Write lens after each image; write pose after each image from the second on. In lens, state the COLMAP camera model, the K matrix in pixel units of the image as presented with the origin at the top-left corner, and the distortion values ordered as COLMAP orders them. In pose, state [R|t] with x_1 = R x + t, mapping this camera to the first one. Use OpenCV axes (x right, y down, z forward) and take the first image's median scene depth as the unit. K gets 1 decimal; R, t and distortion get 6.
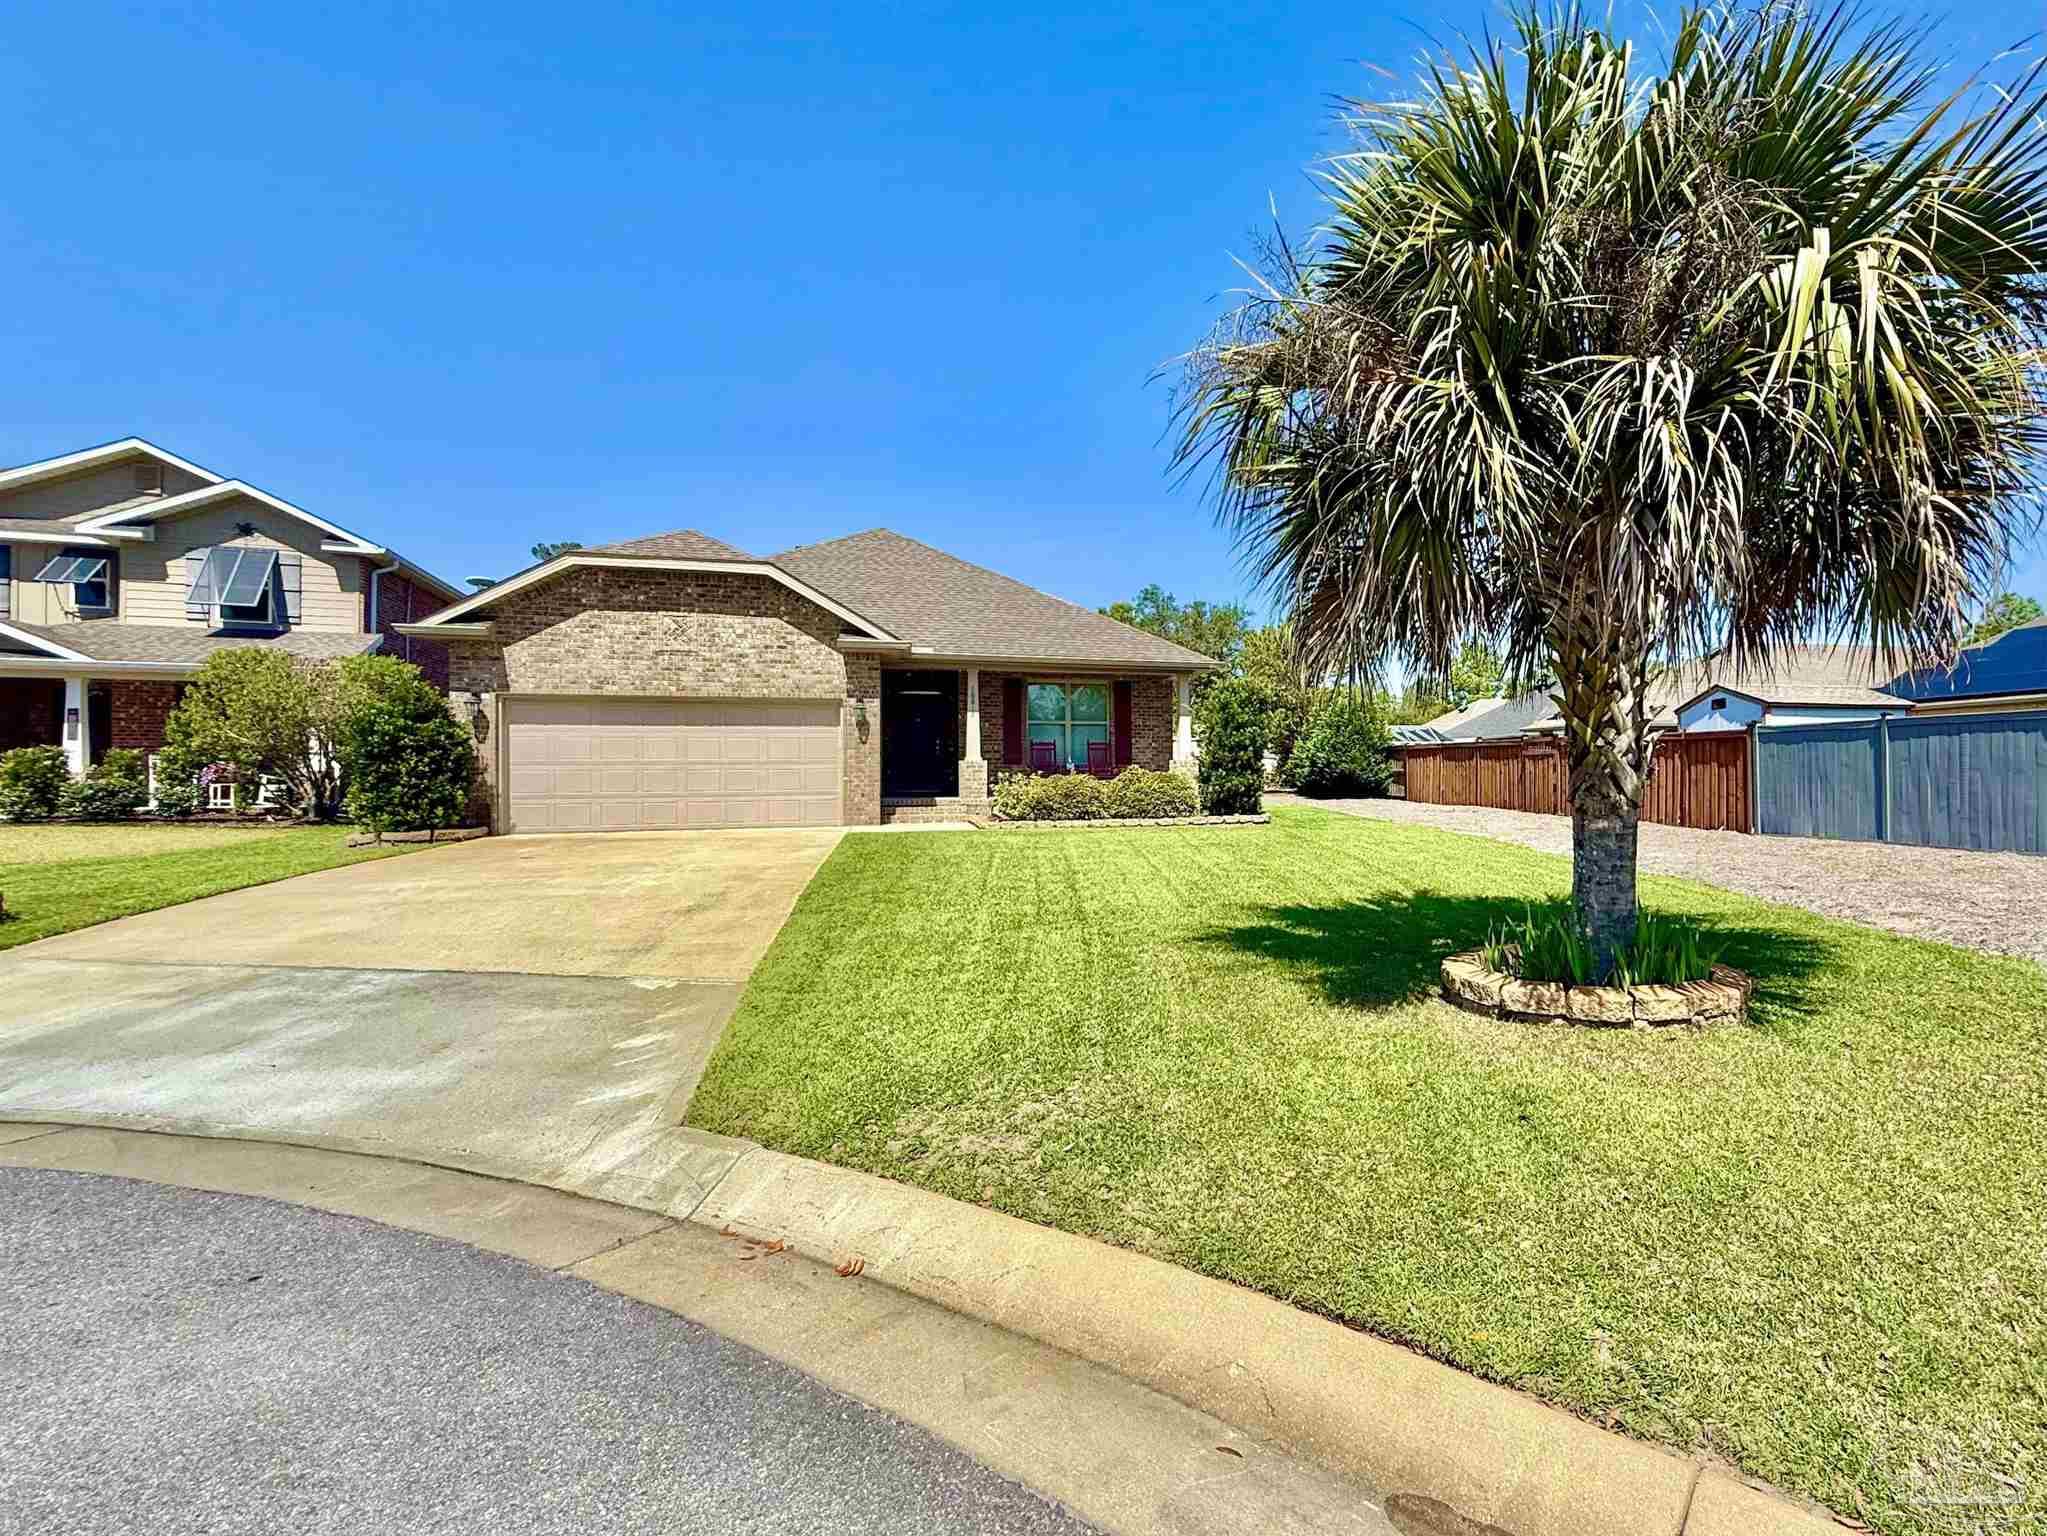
lens RADIAL K [[974.8, 0, 1228.2], [0, 974.8, 759.9], [0, 0, 1]] dist [-0.000001, 0.000201]
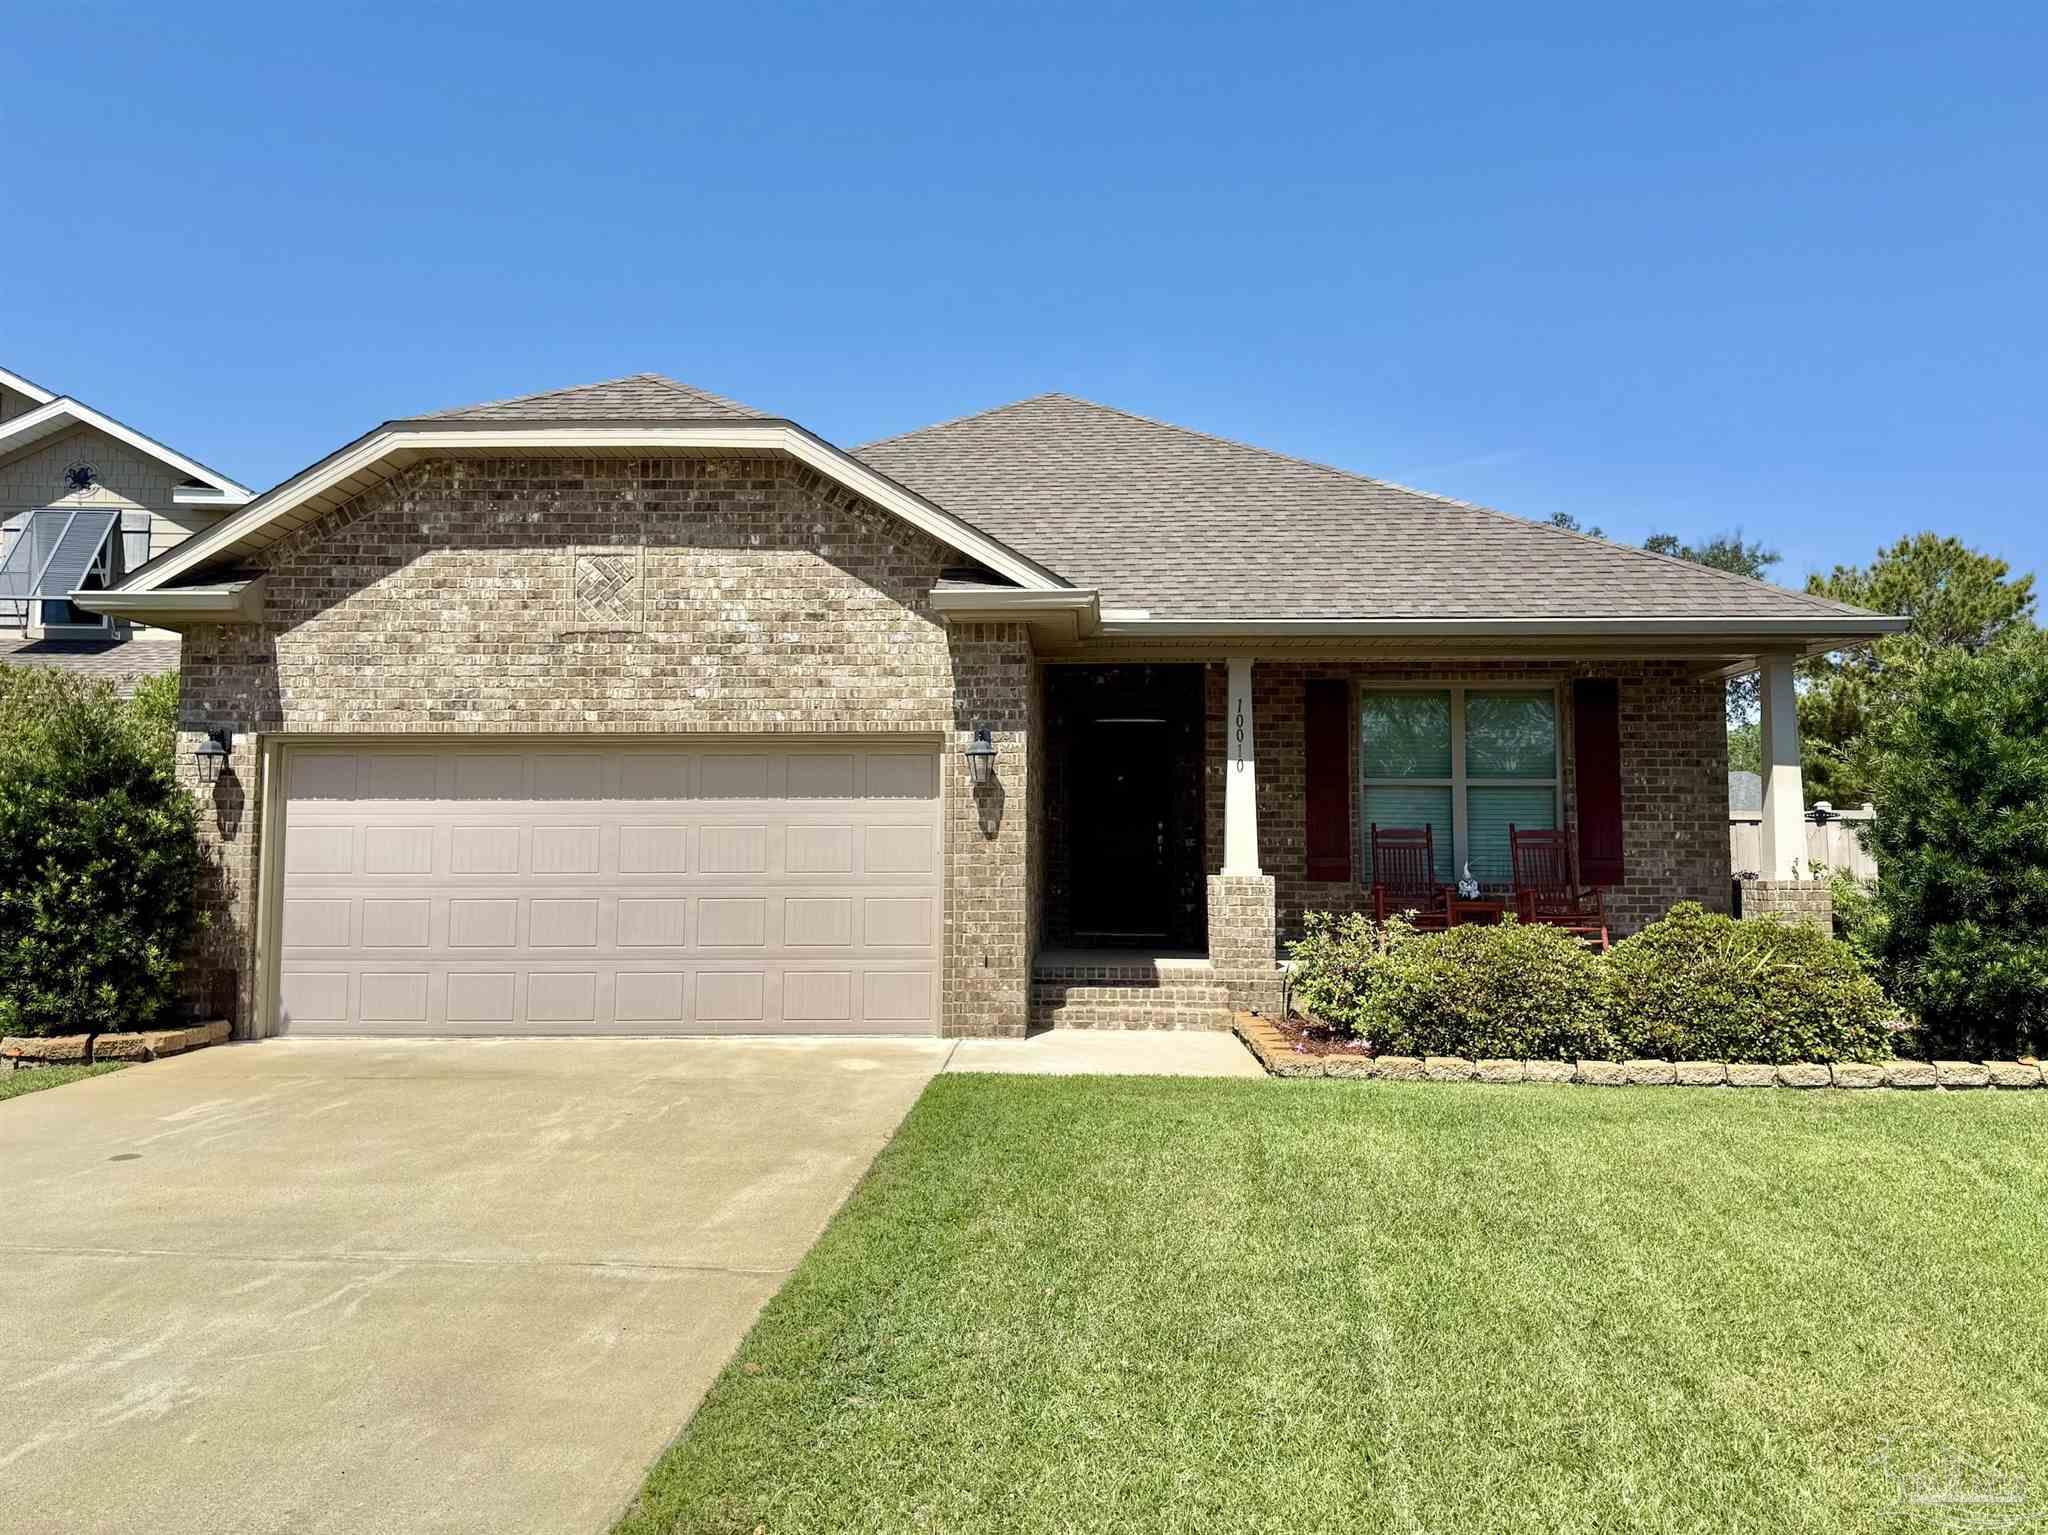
lens RADIAL K [[1549.9, 0, 1040.2], [0, 1549.9, 721.1], [0, 0, 1]] dist [0.146040, -0.239064]
pose [[0.933271, -0.021090, -0.358553, -0.117569], [-0.005067, 0.997402, -0.071857, -0.019724], [0.359137, 0.068879, 0.930740, 0.396887]]
